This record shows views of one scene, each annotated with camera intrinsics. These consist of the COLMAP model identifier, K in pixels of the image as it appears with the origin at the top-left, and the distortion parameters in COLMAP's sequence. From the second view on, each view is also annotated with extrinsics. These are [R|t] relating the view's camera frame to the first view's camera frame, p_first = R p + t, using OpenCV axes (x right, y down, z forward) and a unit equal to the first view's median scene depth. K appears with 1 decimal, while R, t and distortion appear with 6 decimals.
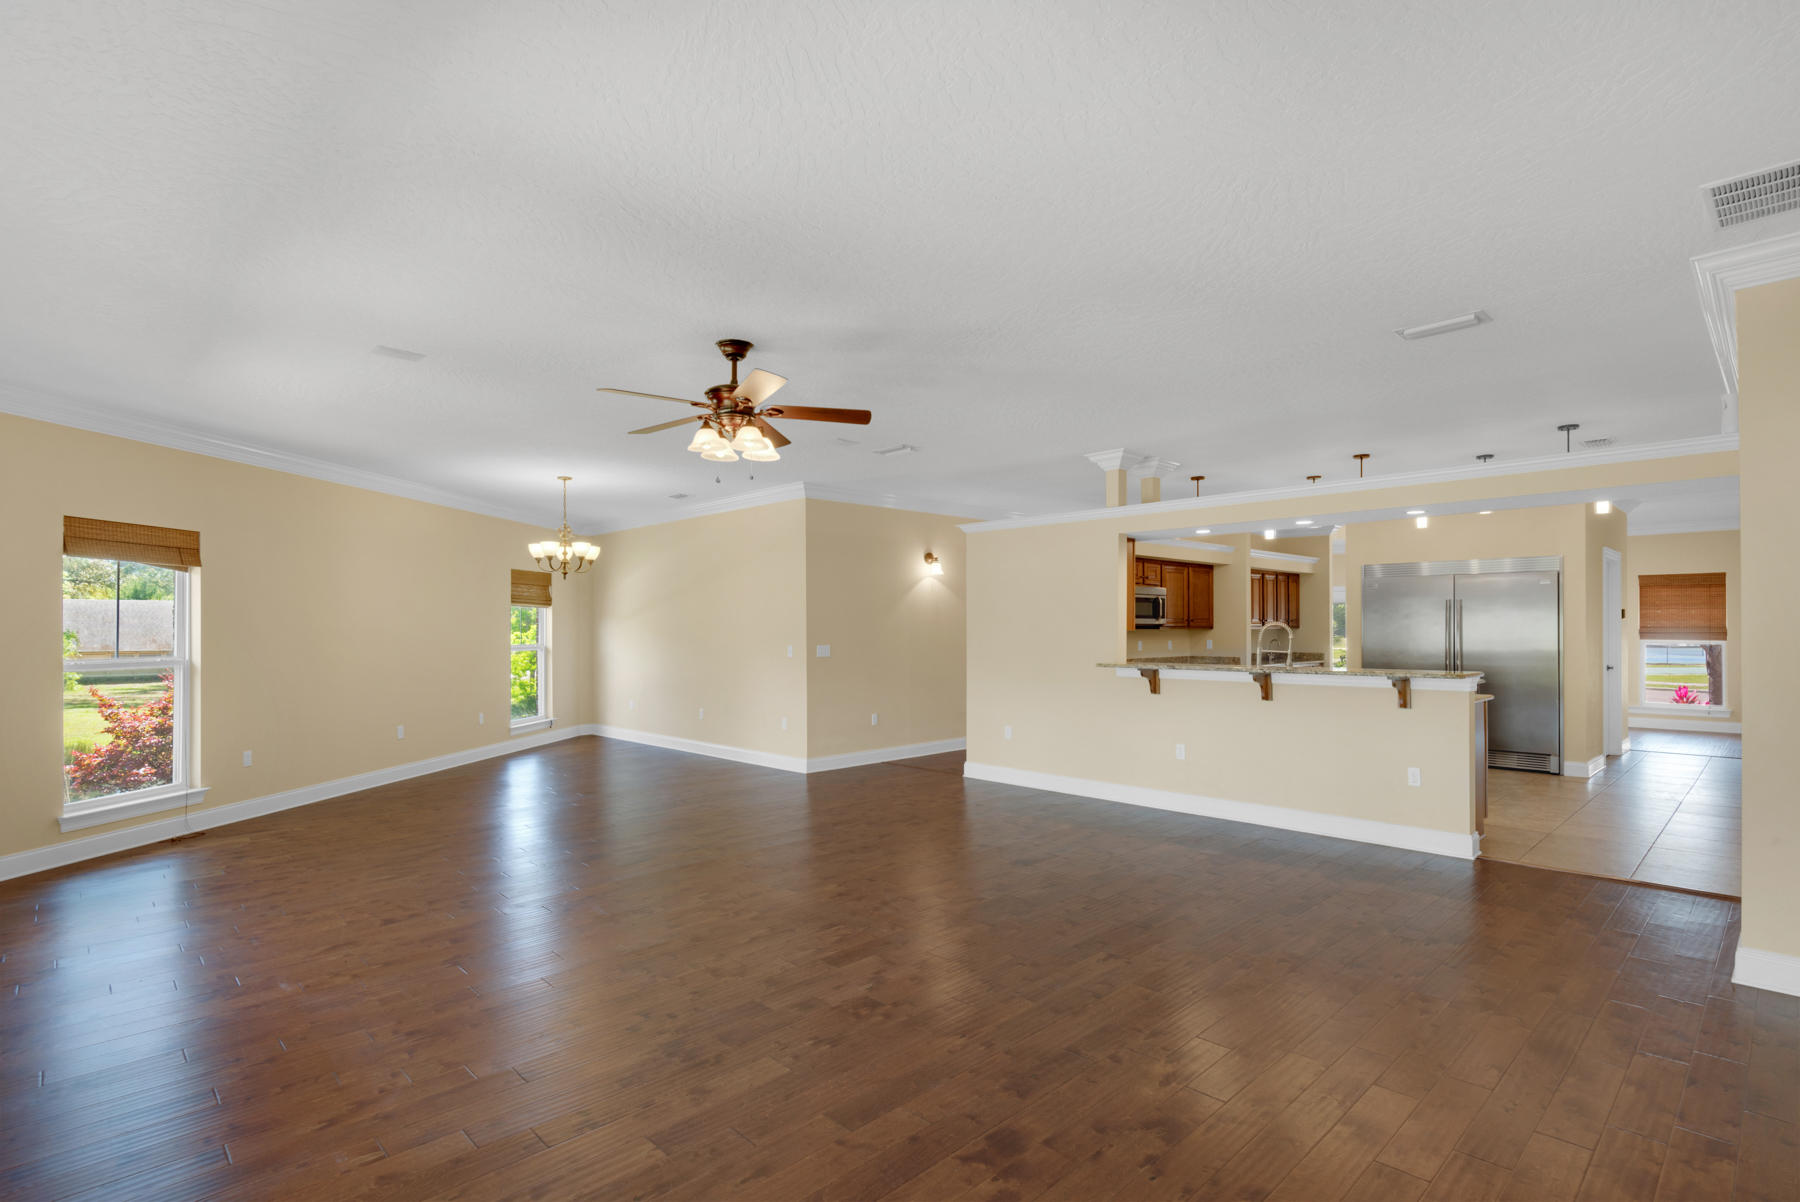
lens RADIAL K [[860.6, 0, 907.9], [0, 860.6, 618.5], [0, 0, 1]] dist [-0.000267, -0.000980]
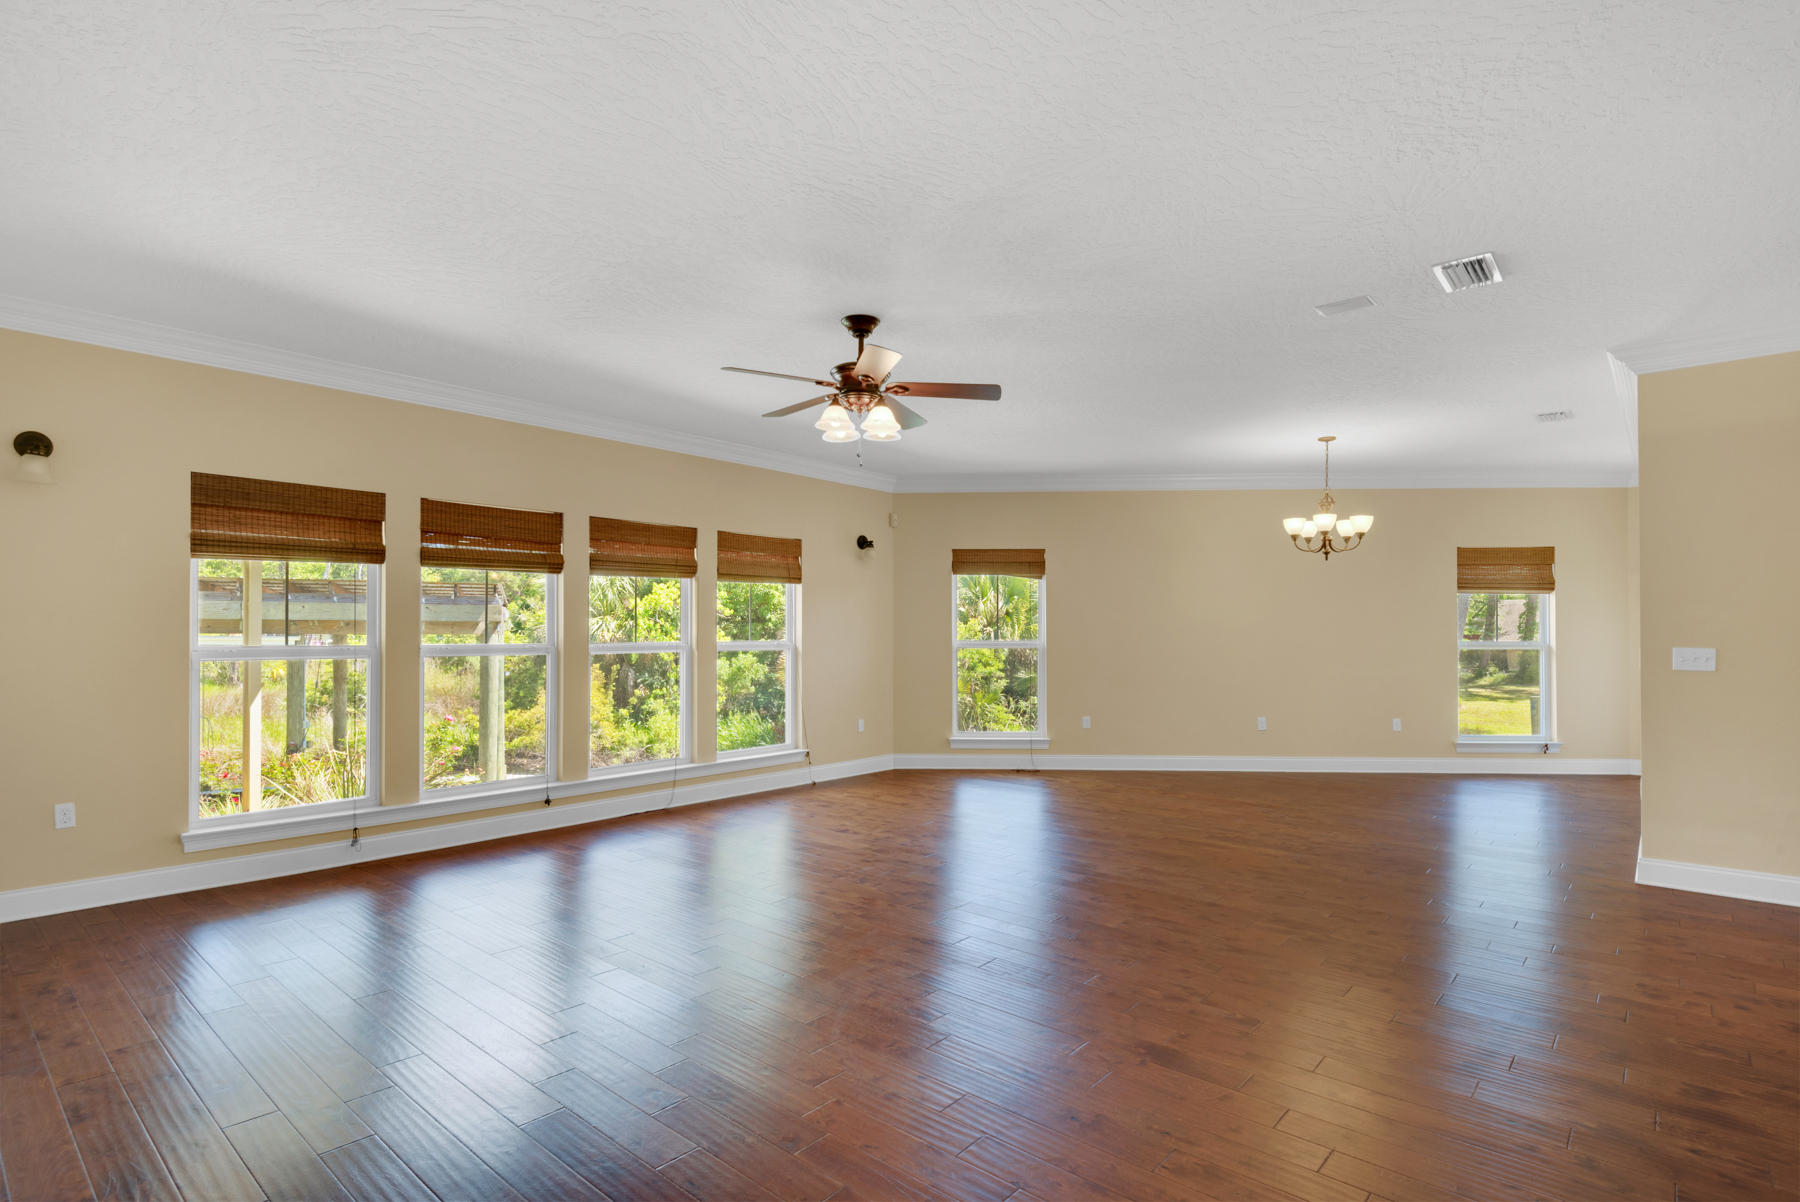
lens RADIAL K [[900.3, 0, 900.0], [0, 900.3, 601.0], [0, 0, 1]] dist [0.035153, -0.024581]
pose [[0.076786, -0.025085, -0.996732, 0.808369], [0.012516, 0.999629, -0.024194, 0.018494], [0.996969, -0.010617, 0.077072, 0.940041]]
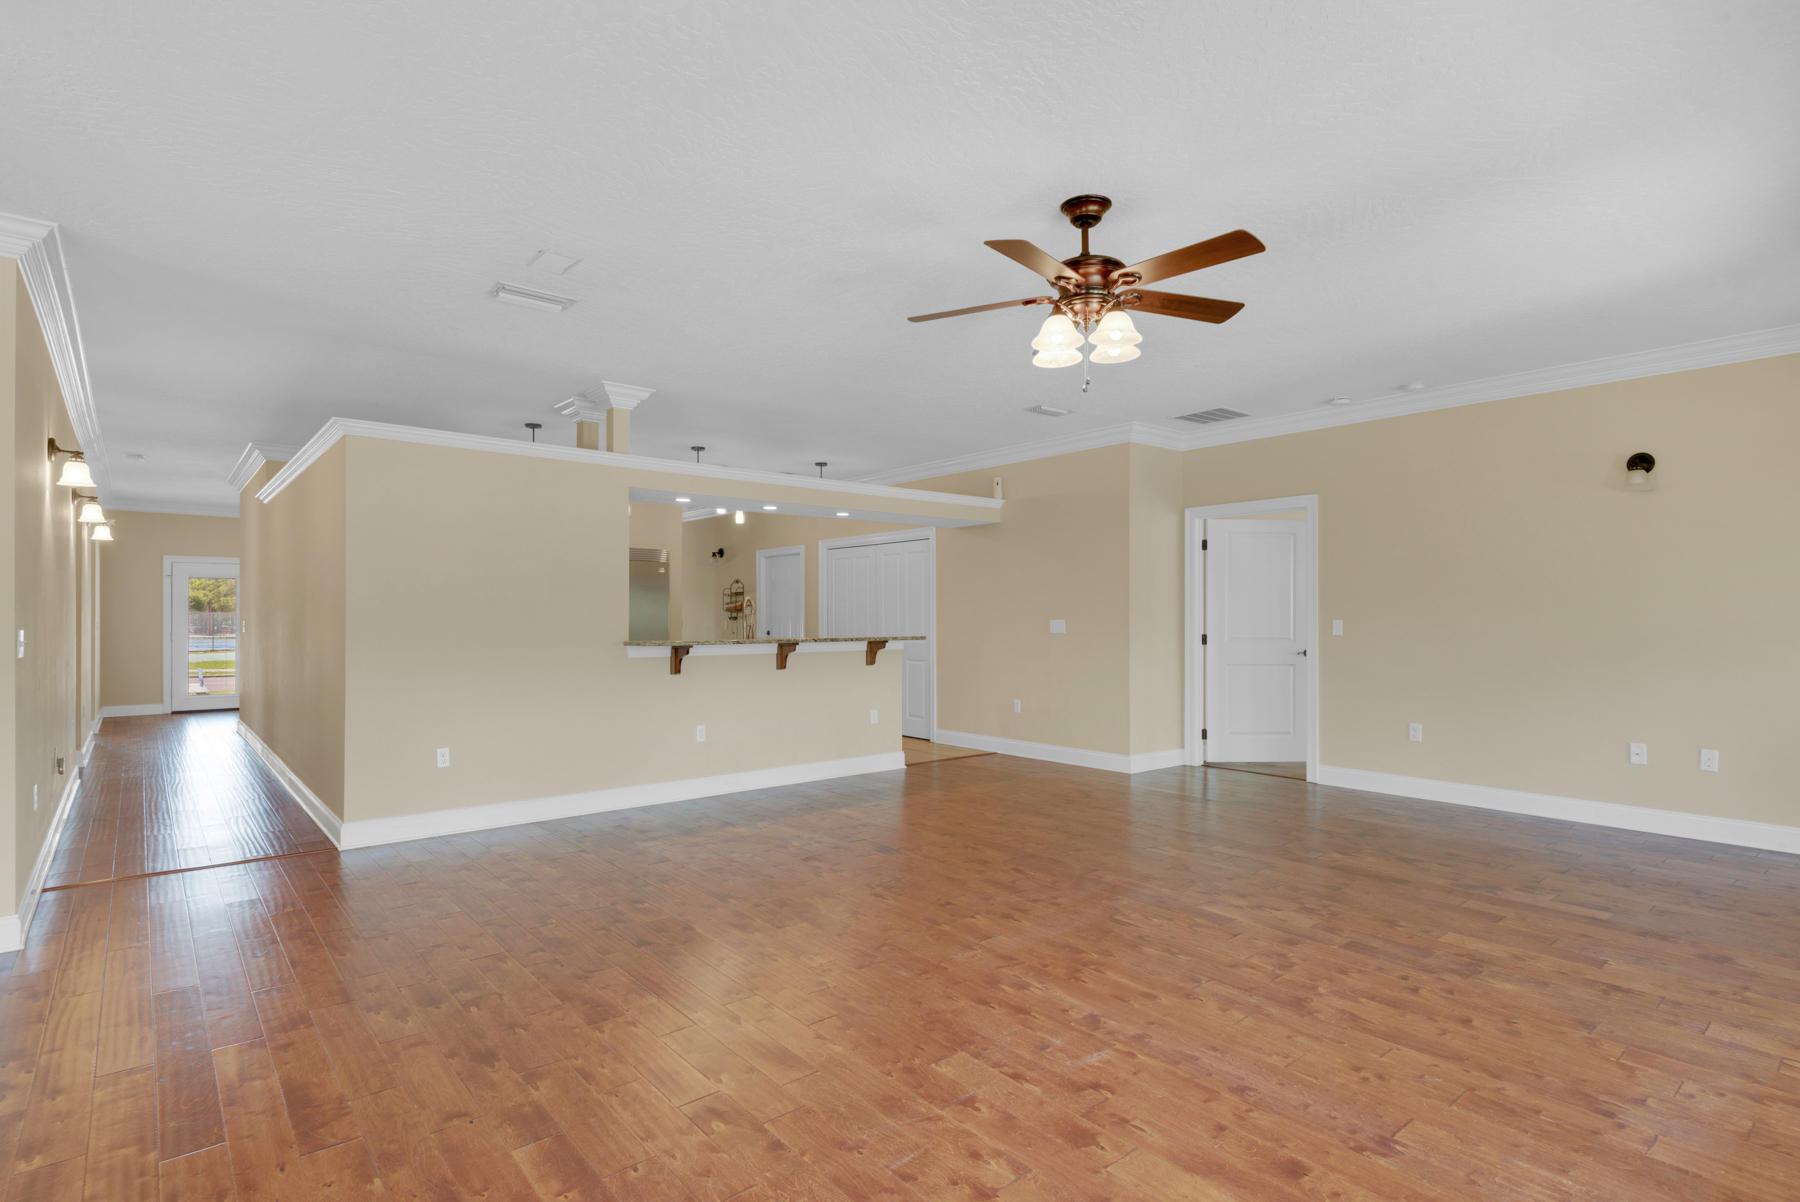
lens RADIAL K [[900.3, 0, 900.0], [0, 900.3, 601.0], [0, 0, 1]] dist [0.035153, -0.024581]
pose [[0.081555, 0.018230, 0.996502, -0.976029], [-0.012277, 0.999775, -0.017285, 0.038491], [-0.996593, -0.010825, 0.081761, 1.065685]]
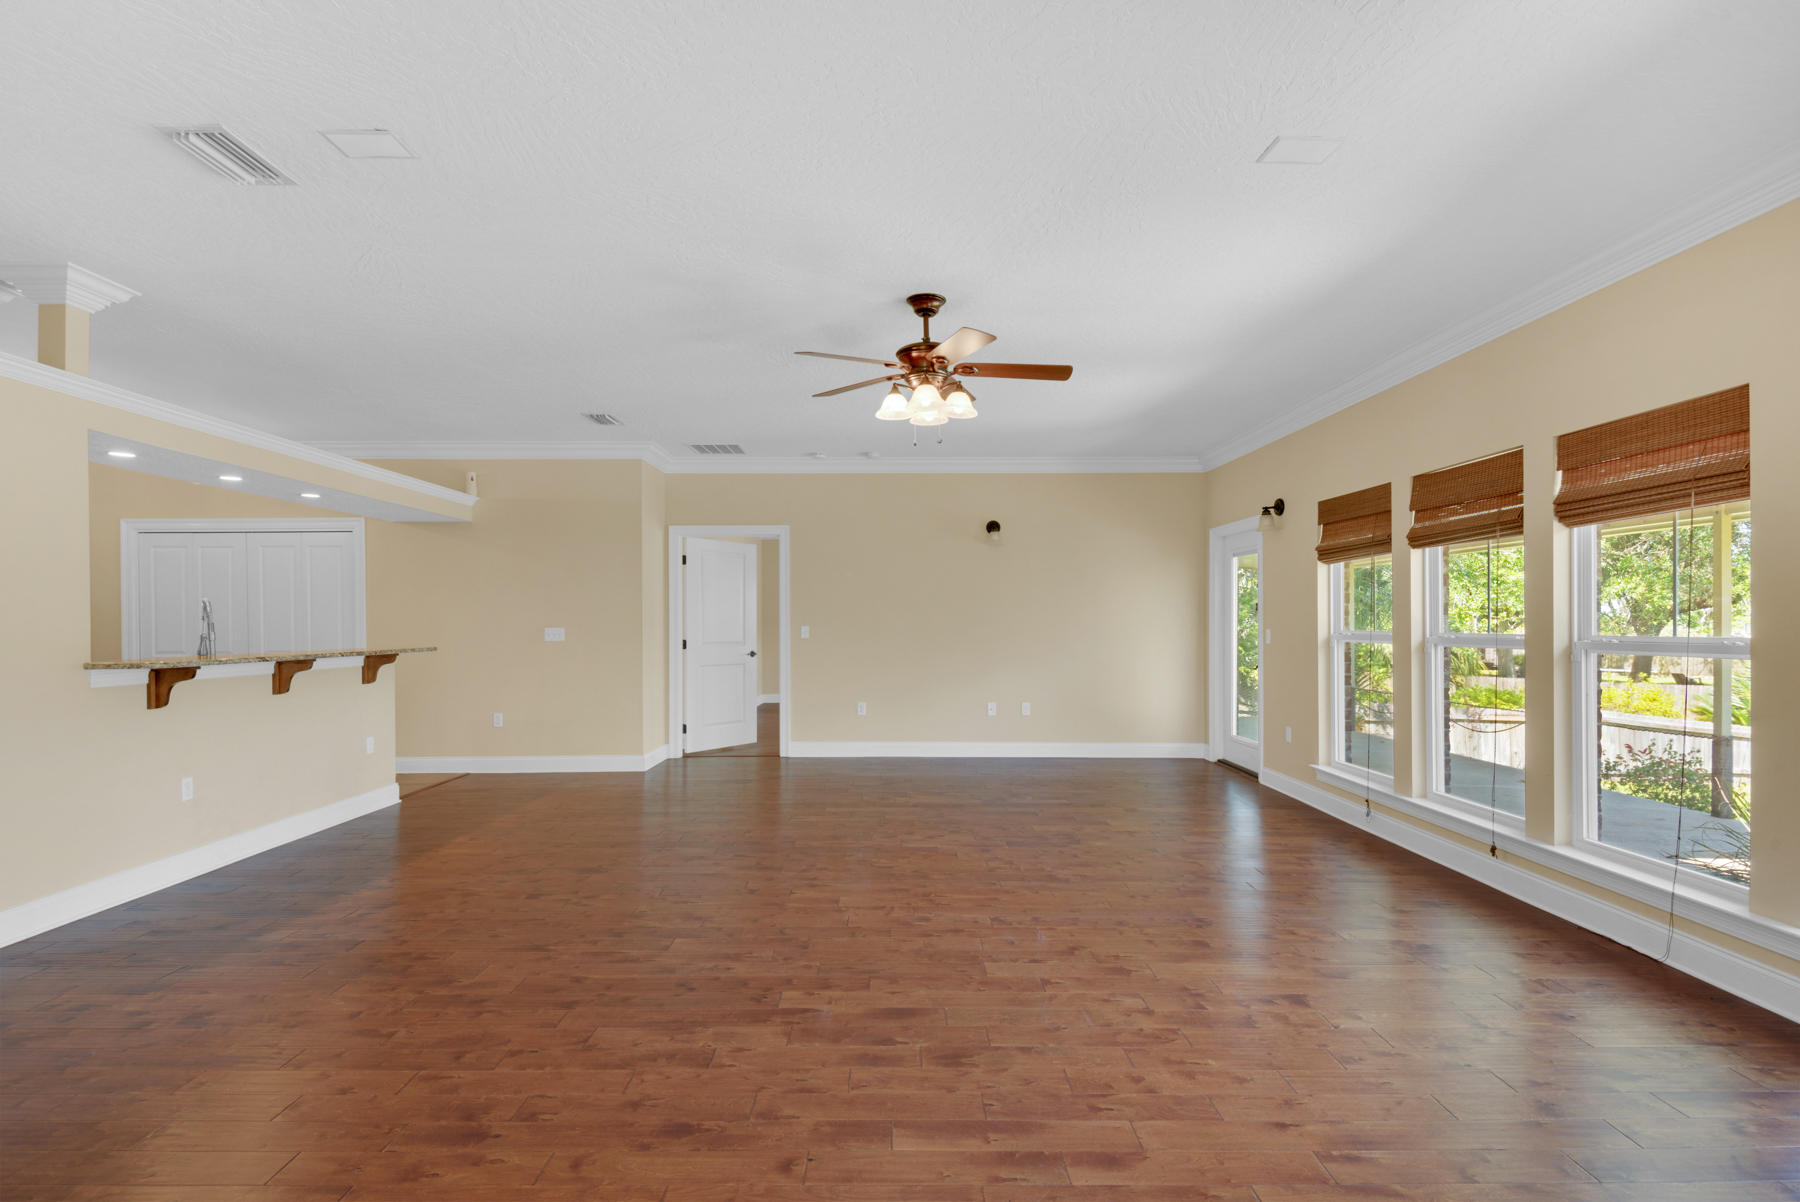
lens RADIAL K [[876.1, 0, 897.4], [0, 876.1, 611.6], [0, 0, 1]] dist [0.036860, -0.032461]
pose [[-0.716893, 0.011335, 0.697091, -0.837938], [-0.006408, 0.999718, -0.022845, 0.045540], [-0.697154, -0.020845, -0.716619, 1.678909]]
